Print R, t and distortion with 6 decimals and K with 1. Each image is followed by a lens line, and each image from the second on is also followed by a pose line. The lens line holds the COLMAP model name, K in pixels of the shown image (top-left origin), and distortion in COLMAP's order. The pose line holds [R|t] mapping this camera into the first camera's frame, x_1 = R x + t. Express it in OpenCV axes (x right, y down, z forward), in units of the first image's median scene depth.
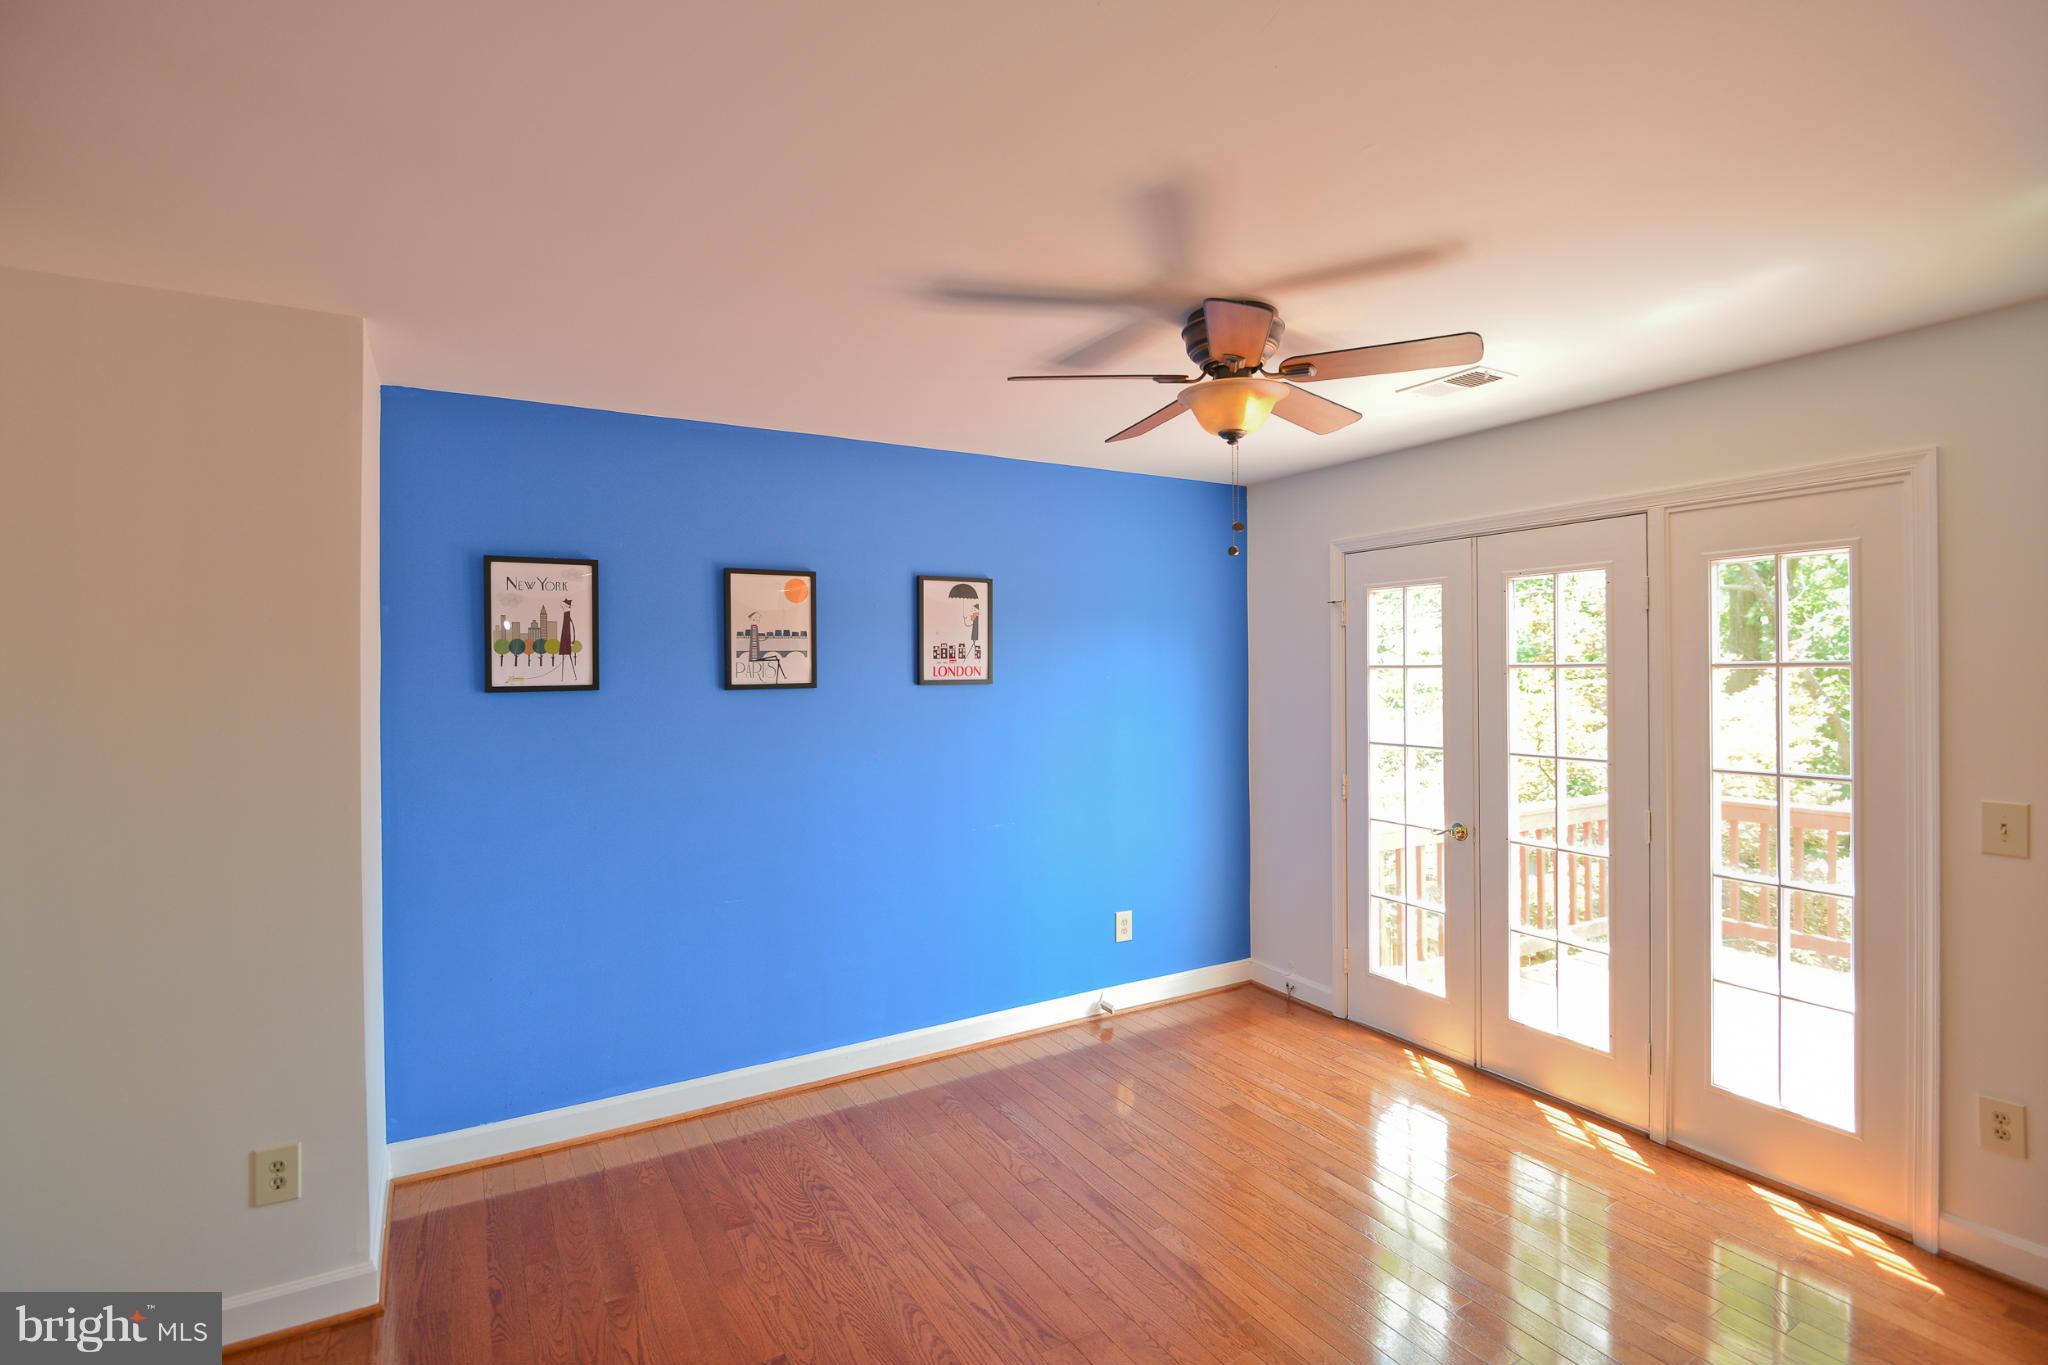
lens RADIAL K [[937.8, 0, 1016.4], [0, 937.8, 668.7], [0, 0, 1]] dist [-0.009585, -0.007026]
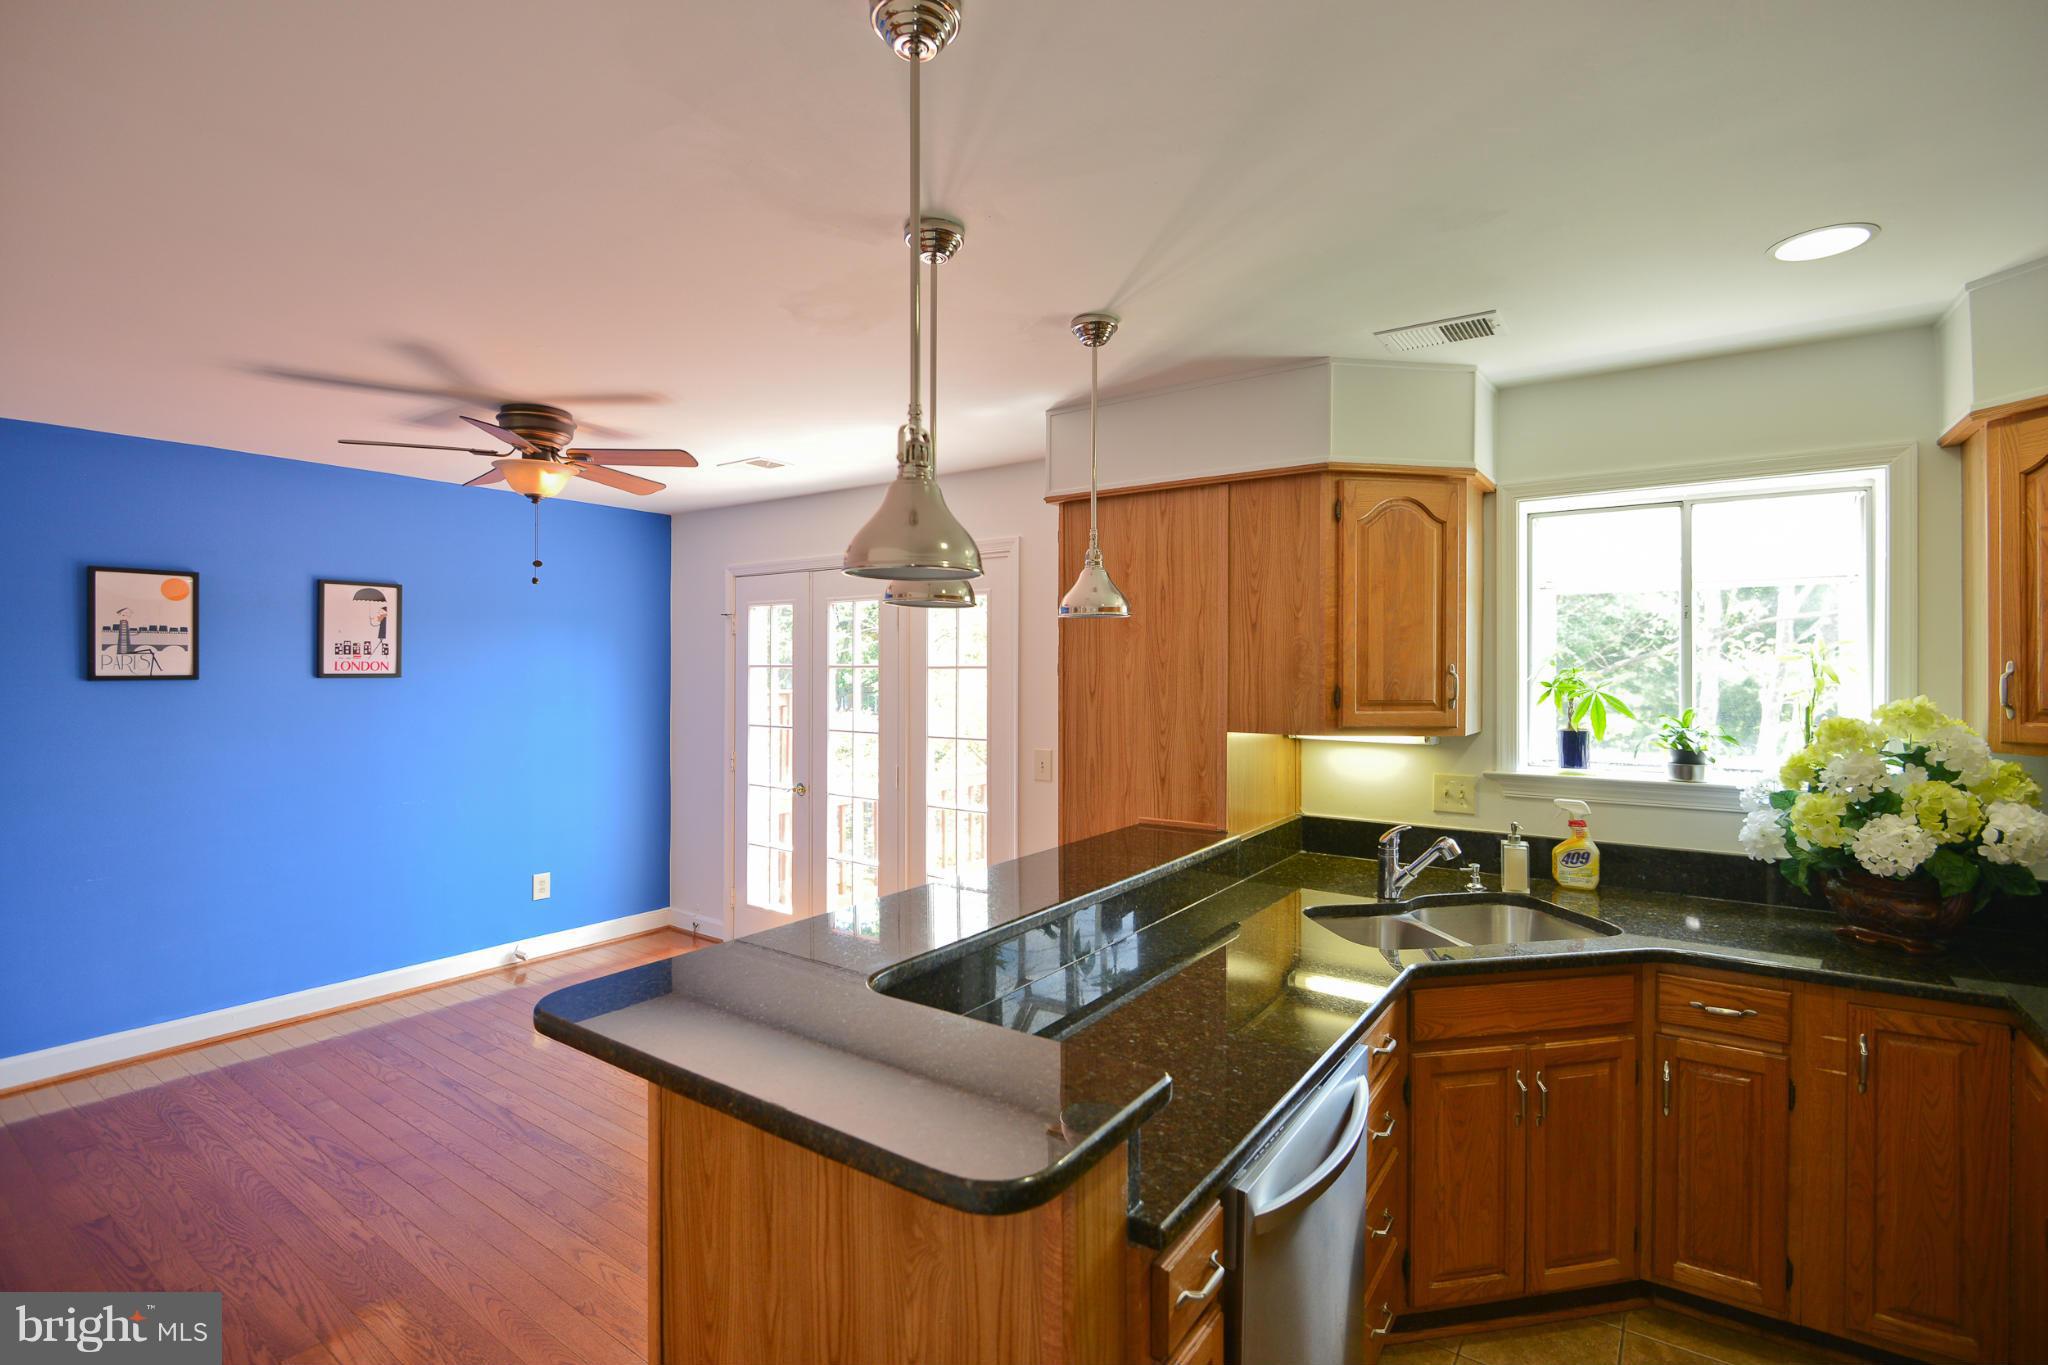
lens RADIAL K [[937.8, 0, 1016.4], [0, 937.8, 668.7], [0, 0, 1]] dist [-0.009585, -0.007026]
pose [[0.910334, 0.010583, 0.413739, 0.193804], [-0.011029, 0.999938, -0.001309, -0.001066], [-0.413728, -0.003372, 0.910394, -0.349007]]
